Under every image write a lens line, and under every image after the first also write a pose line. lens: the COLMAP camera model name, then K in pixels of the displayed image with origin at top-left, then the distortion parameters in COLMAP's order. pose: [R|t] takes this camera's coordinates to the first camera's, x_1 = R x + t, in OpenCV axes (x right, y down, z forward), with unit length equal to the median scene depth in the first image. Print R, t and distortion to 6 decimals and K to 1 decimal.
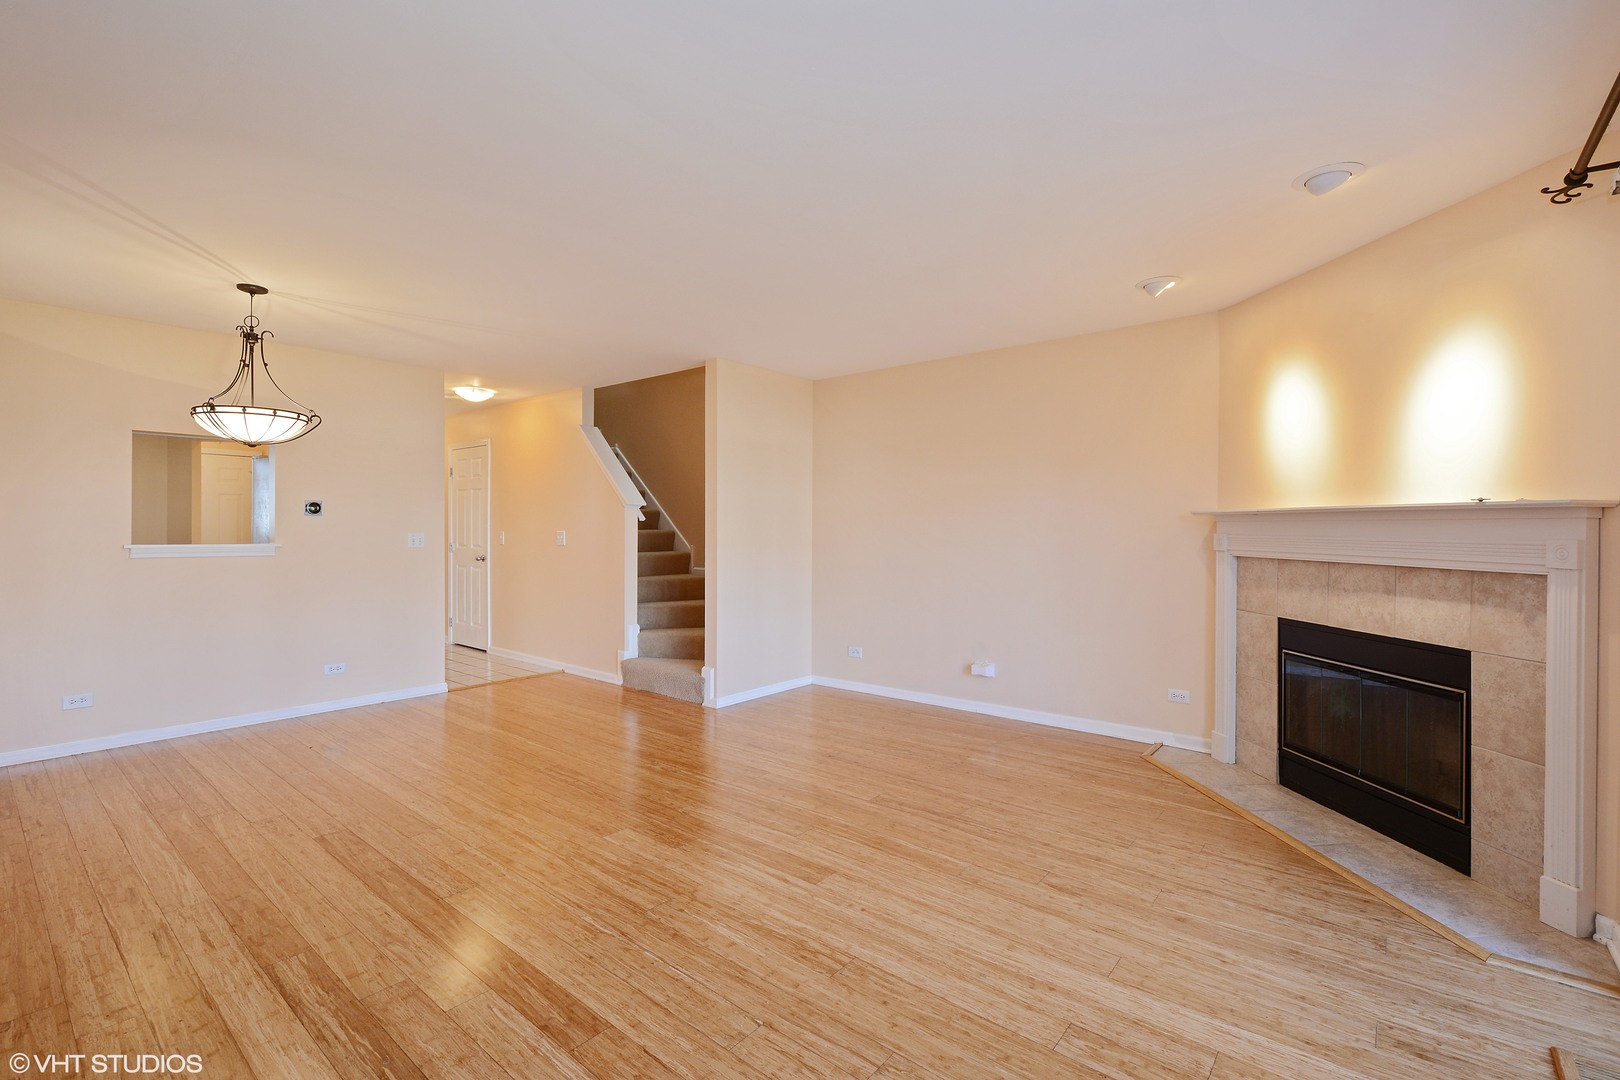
lens RADIAL K [[716.4, 0, 803.2], [0, 716.4, 535.7], [0, 0, 1]] dist [-0.011212, 0.000017]
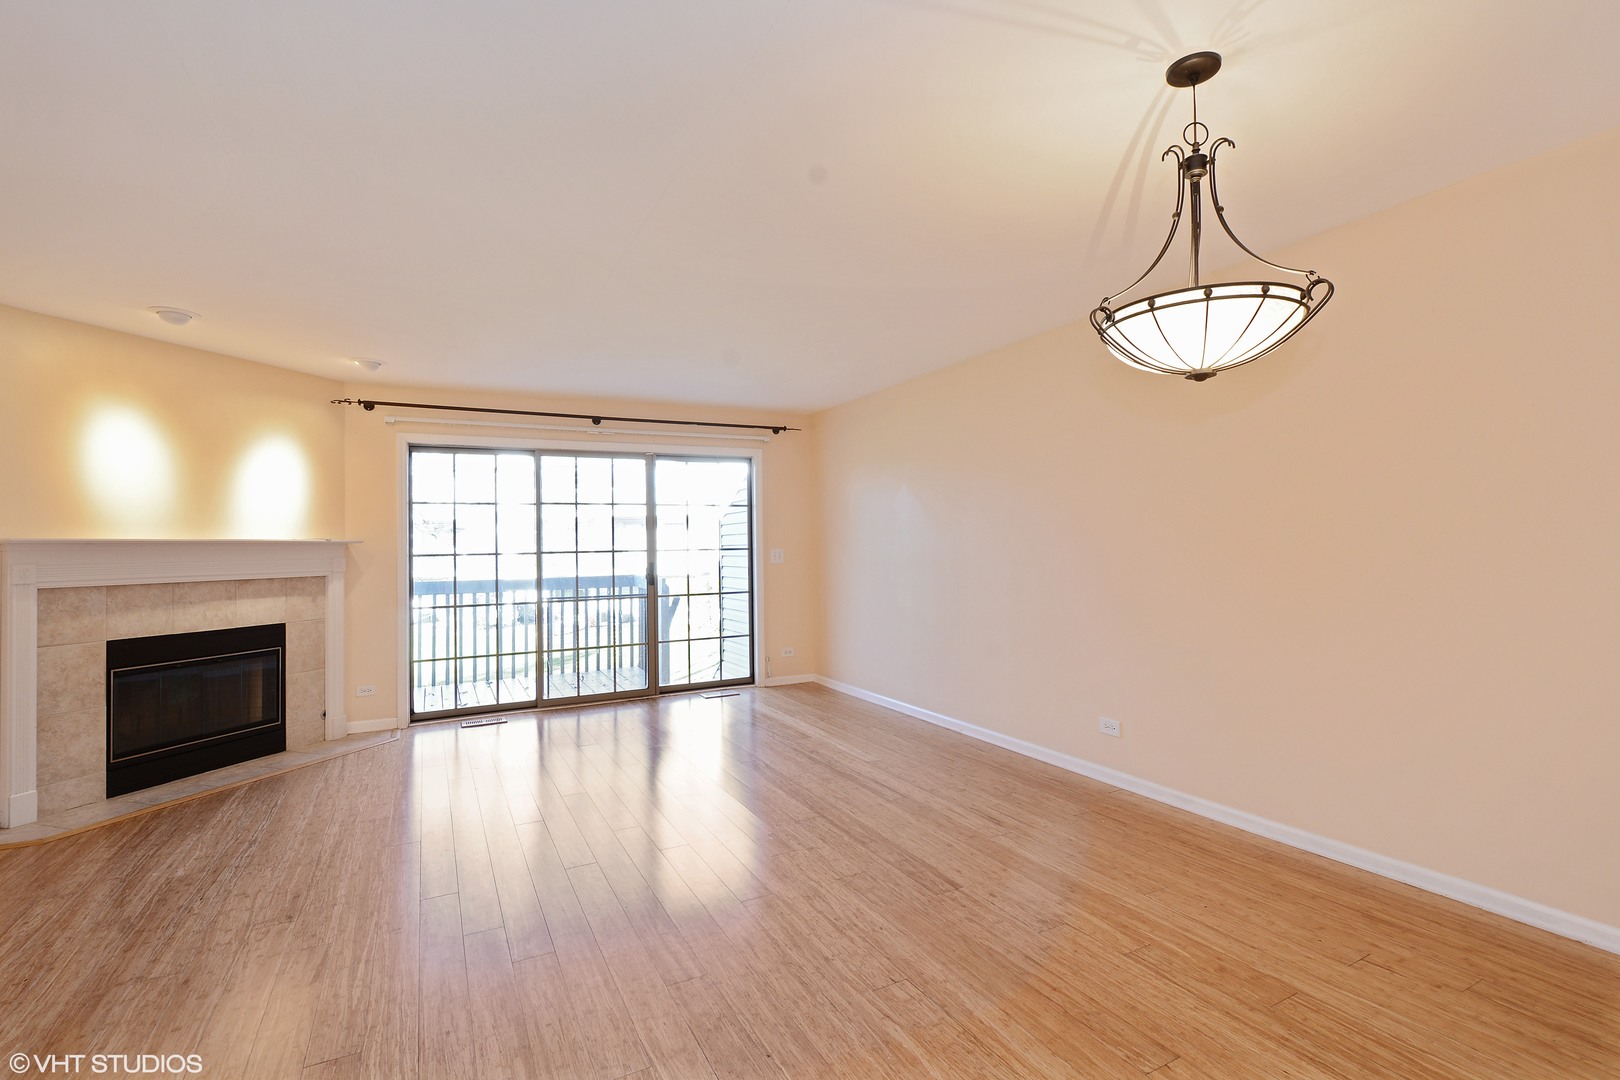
lens RADIAL K [[716.4, 0, 812.5], [0, 716.4, 537.1], [0, 0, 1]] dist [-0.011212, 0.000017]
pose [[-0.924273, 0.017159, 0.381347, -0.911124], [0.018599, 0.999827, 0.000091, -0.027038], [-0.381279, 0.007177, -0.924432, 2.013852]]
